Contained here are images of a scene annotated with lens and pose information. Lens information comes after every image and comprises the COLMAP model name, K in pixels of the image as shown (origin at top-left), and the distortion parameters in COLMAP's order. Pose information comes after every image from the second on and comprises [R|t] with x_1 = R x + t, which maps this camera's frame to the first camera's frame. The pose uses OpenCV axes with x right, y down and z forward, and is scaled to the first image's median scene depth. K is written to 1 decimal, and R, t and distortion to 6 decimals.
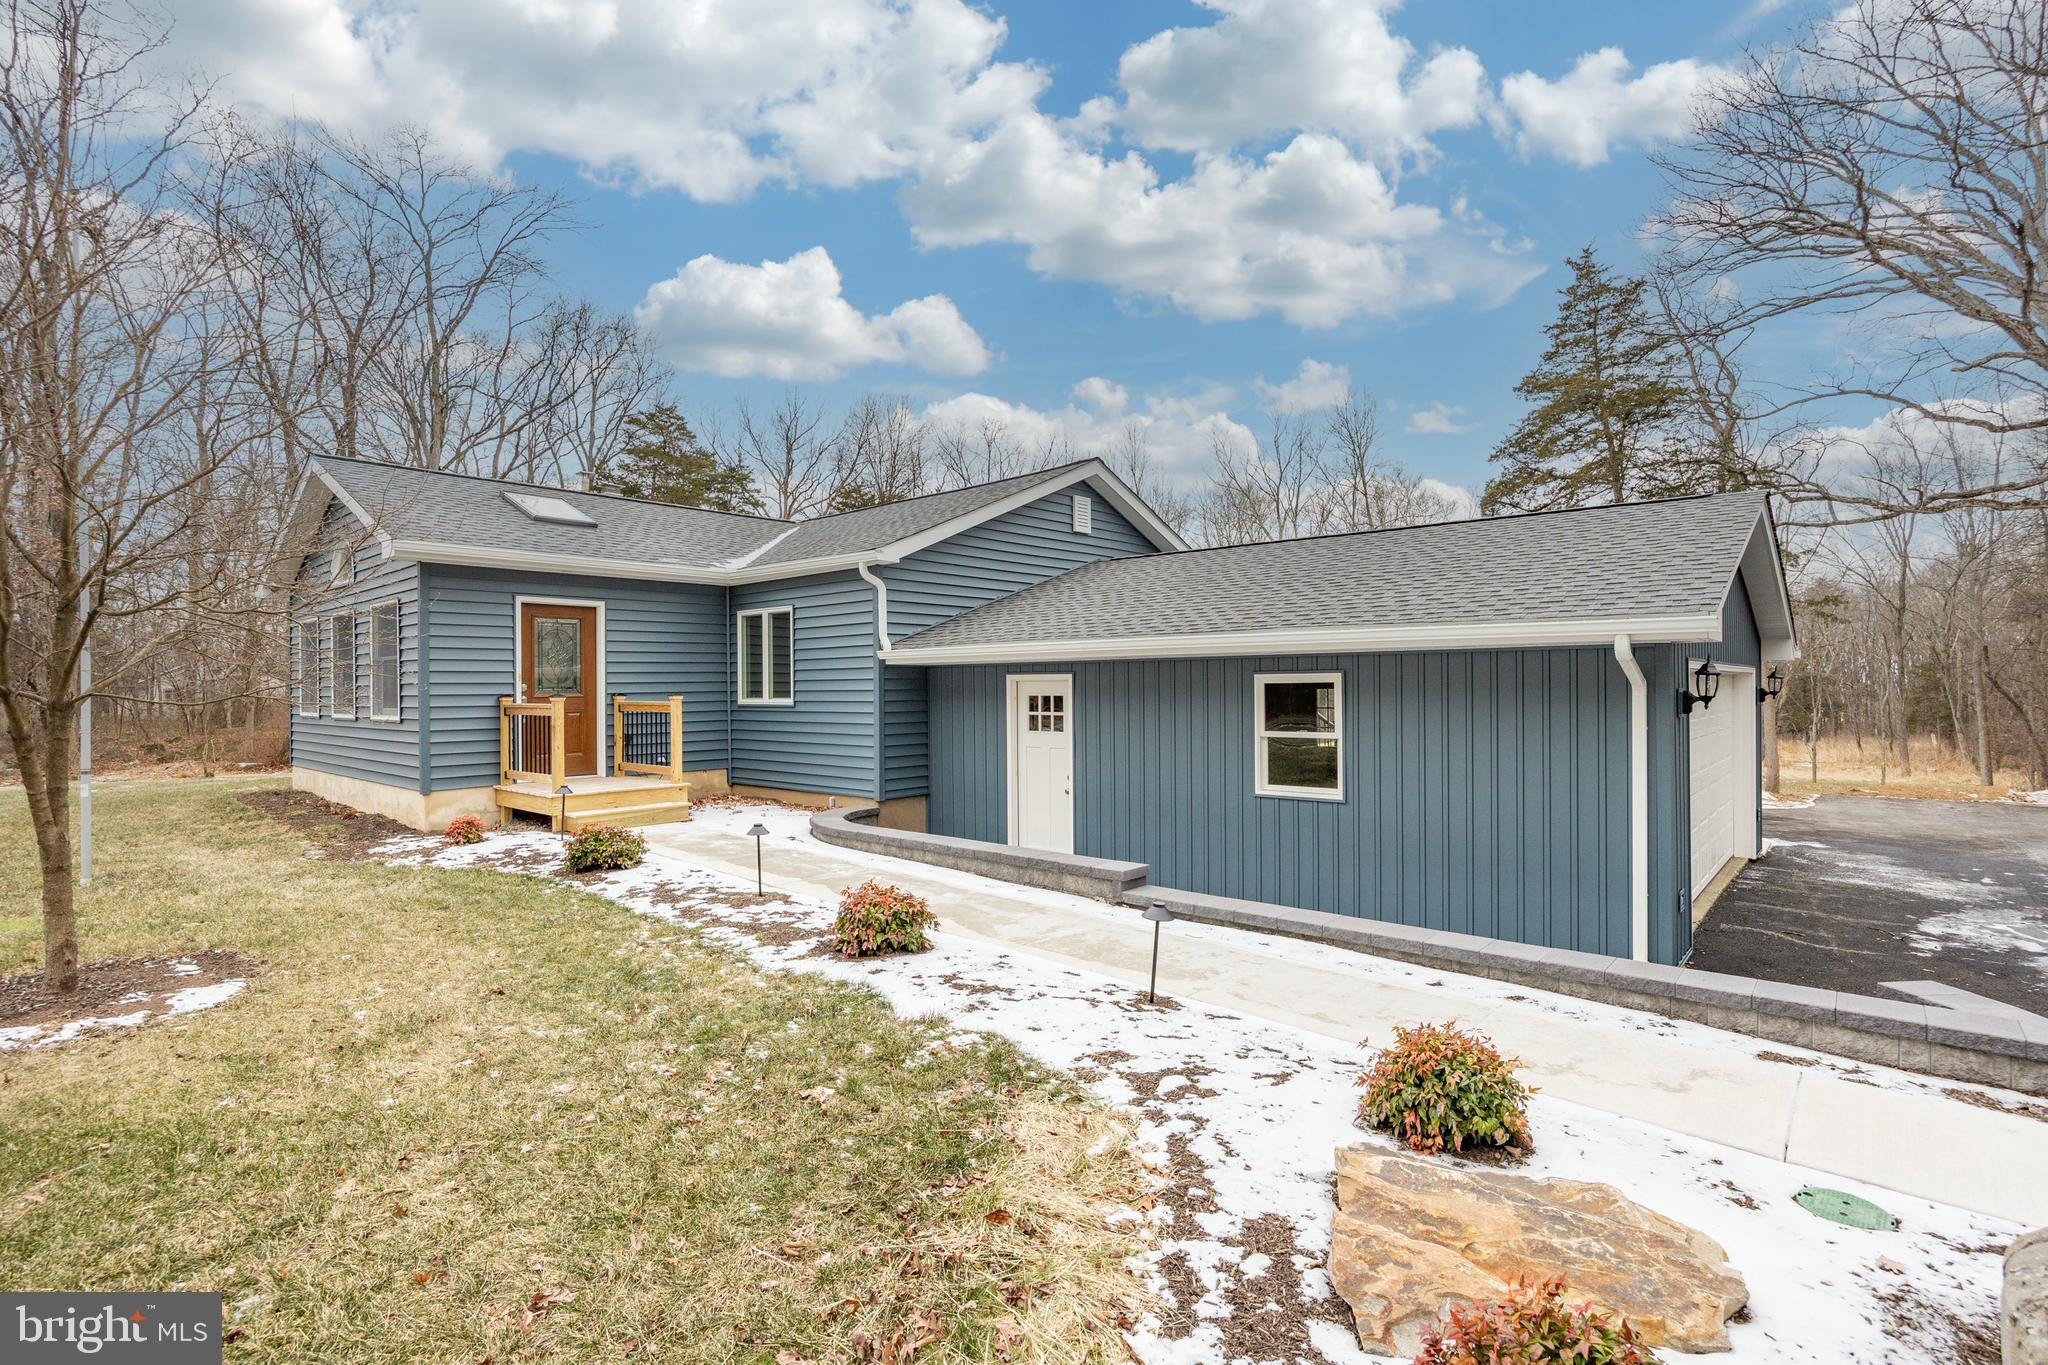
lens RADIAL K [[965.9, 0, 1020.8], [0, 965.9, 694.7], [0, 0, 1]] dist [-0.010309, 0.000990]
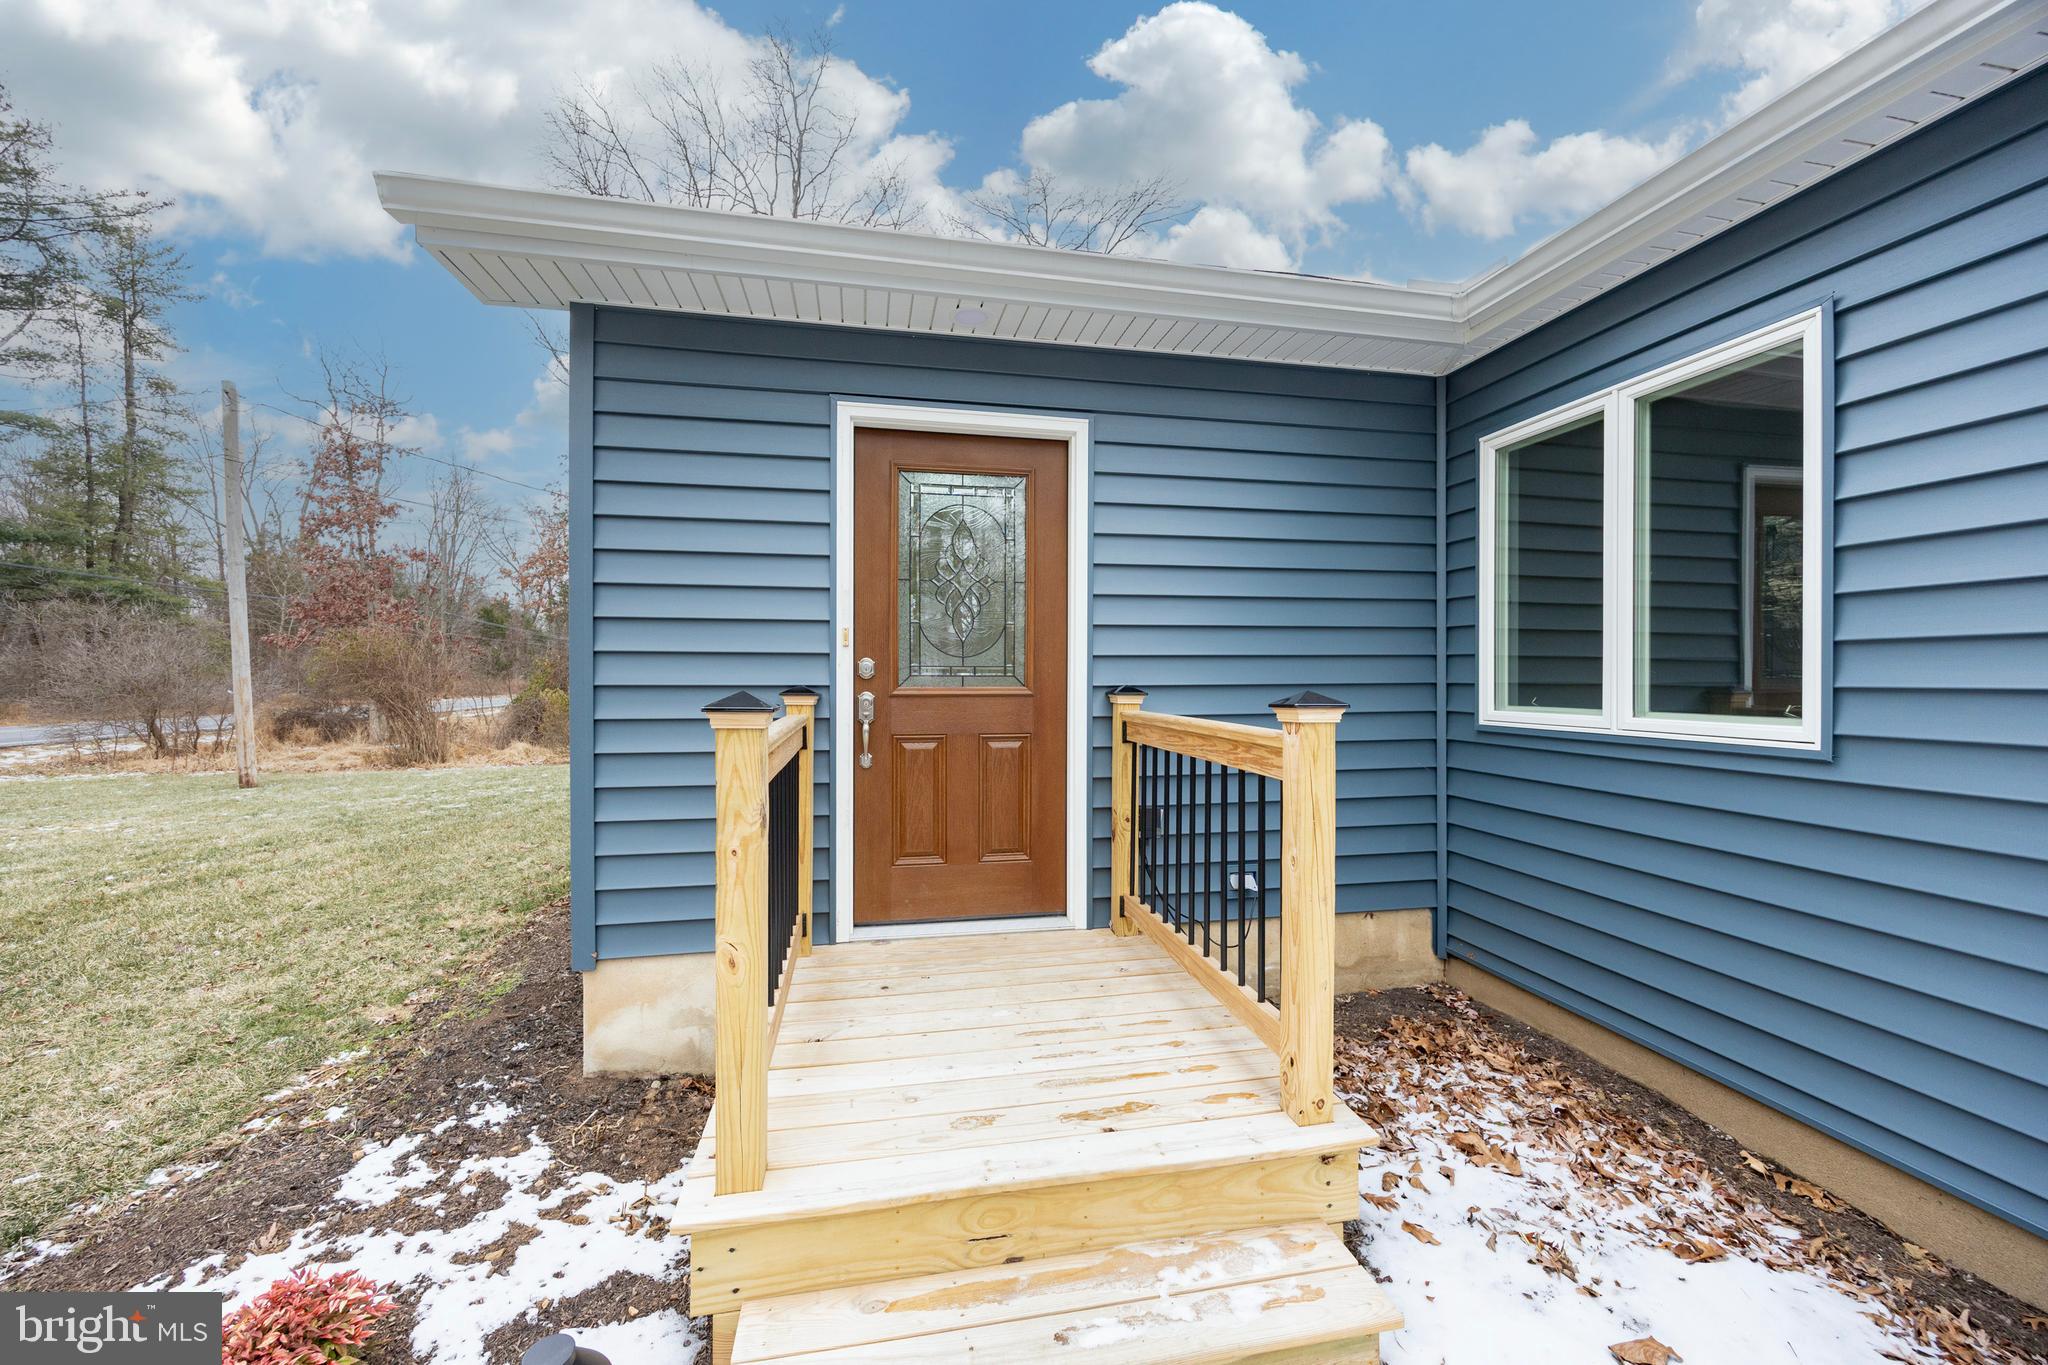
lens RADIAL K [[755.5, 0, 1033.6], [0, 755.5, 687.1], [0, 0, 1]] dist [-0.001900, 0.000412]
pose [[0.804923, 0.017259, -0.593128, -0.270378], [-0.010585, 0.999835, 0.014729, -0.004821], [0.593285, -0.005578, 0.804973, 0.727120]]
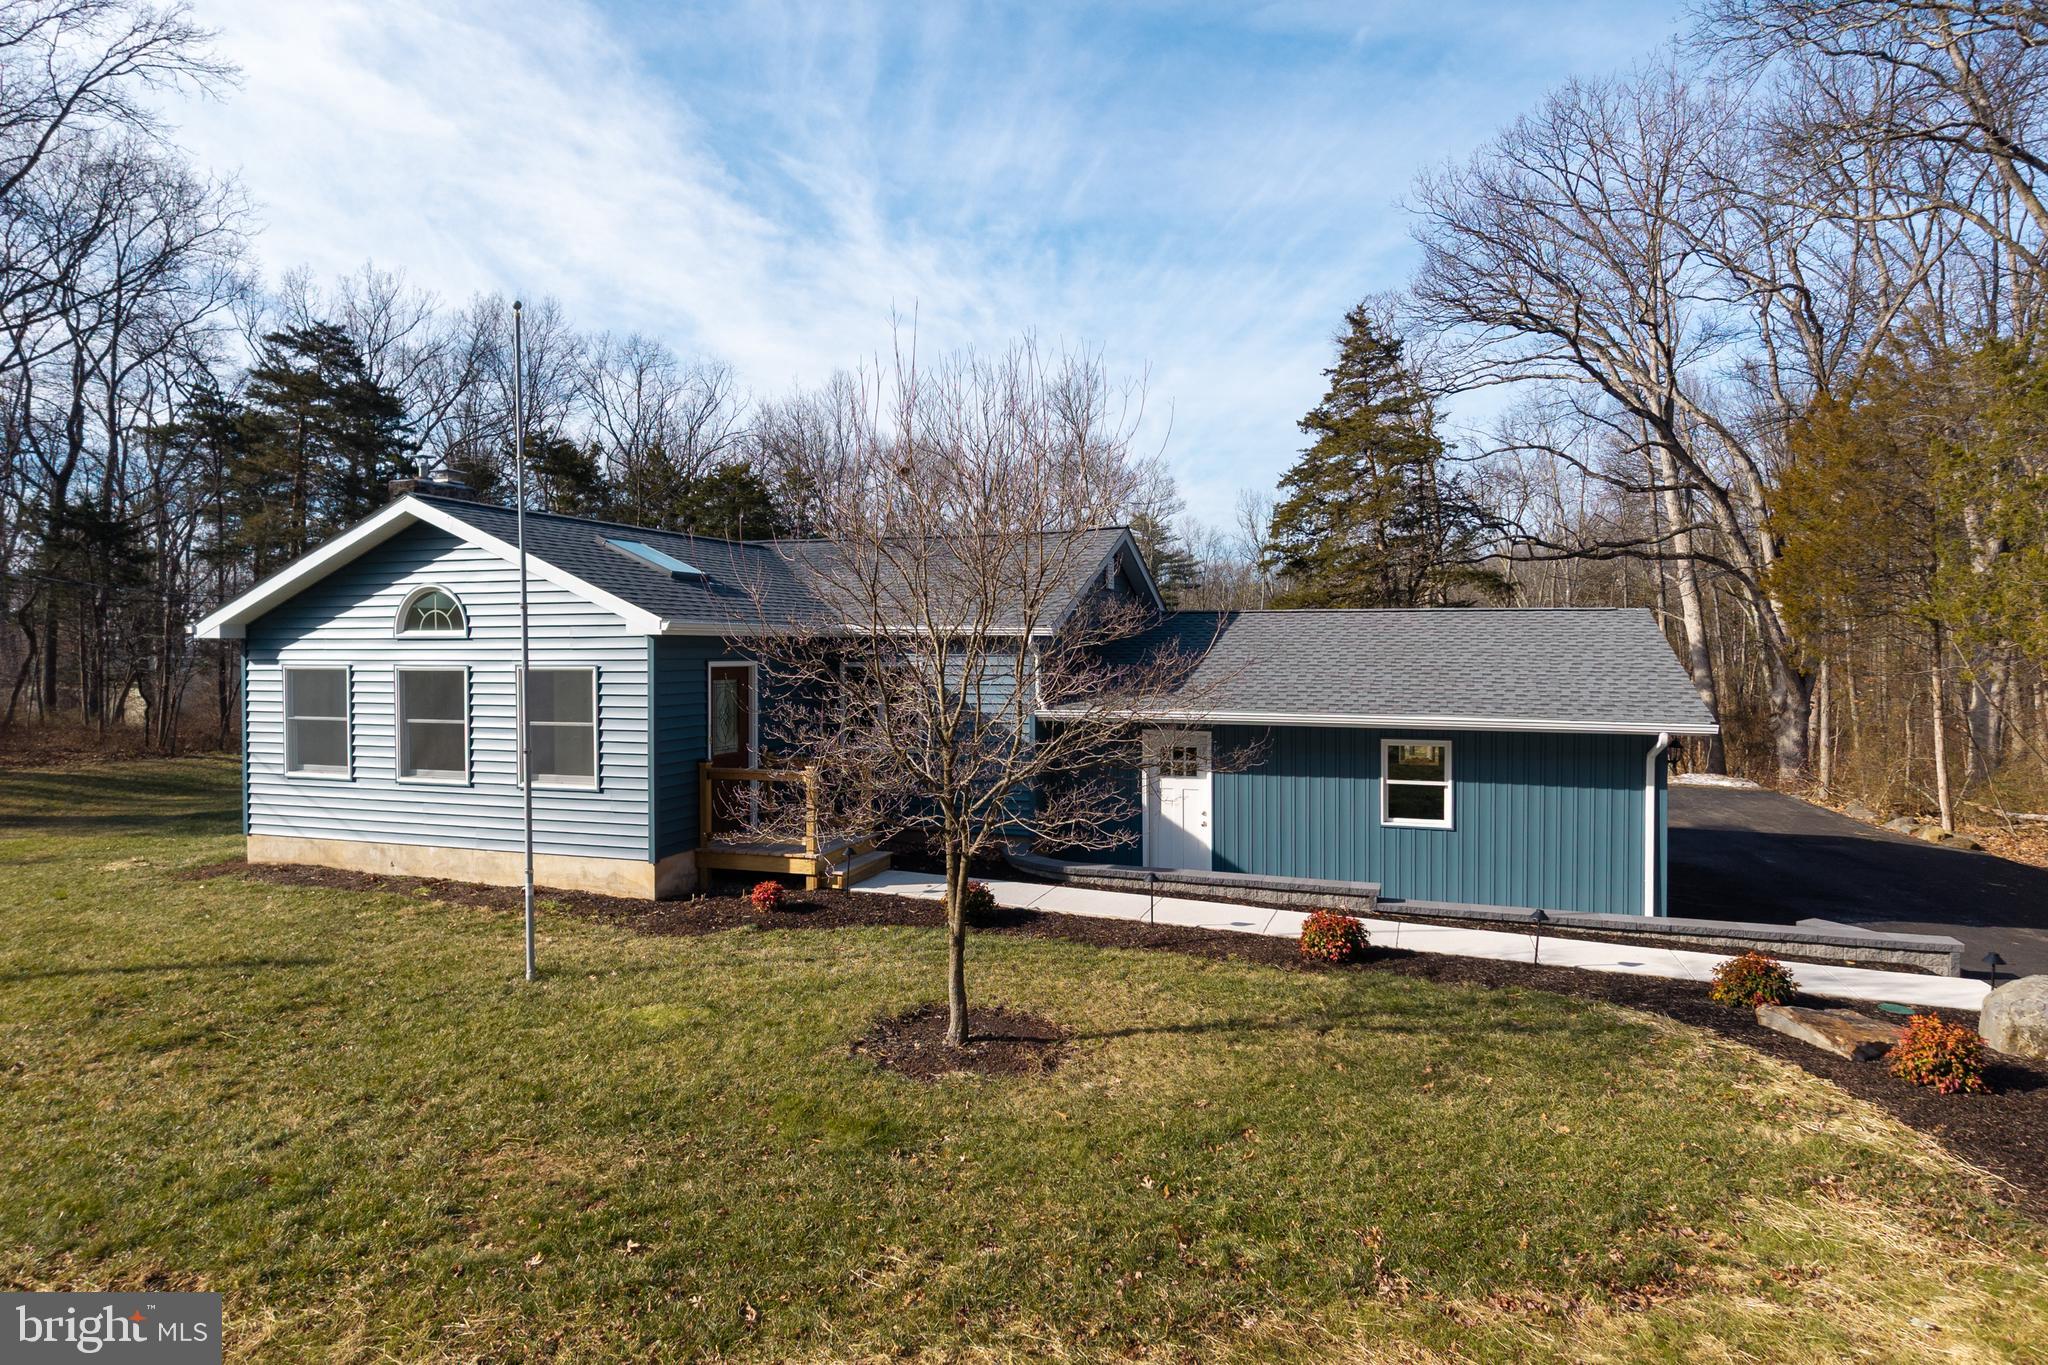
lens RADIAL K [[1142.9, 0, 1019.9], [0, 1142.9, 673.8], [0, 0, 1]] dist [0.029995, -0.025570]
pose [[0.925414, -0.003532, 0.378941, -0.600787], [-0.001811, 0.999904, 0.013744, -0.094556], [-0.378953, -0.013405, 0.925319, -0.222339]]
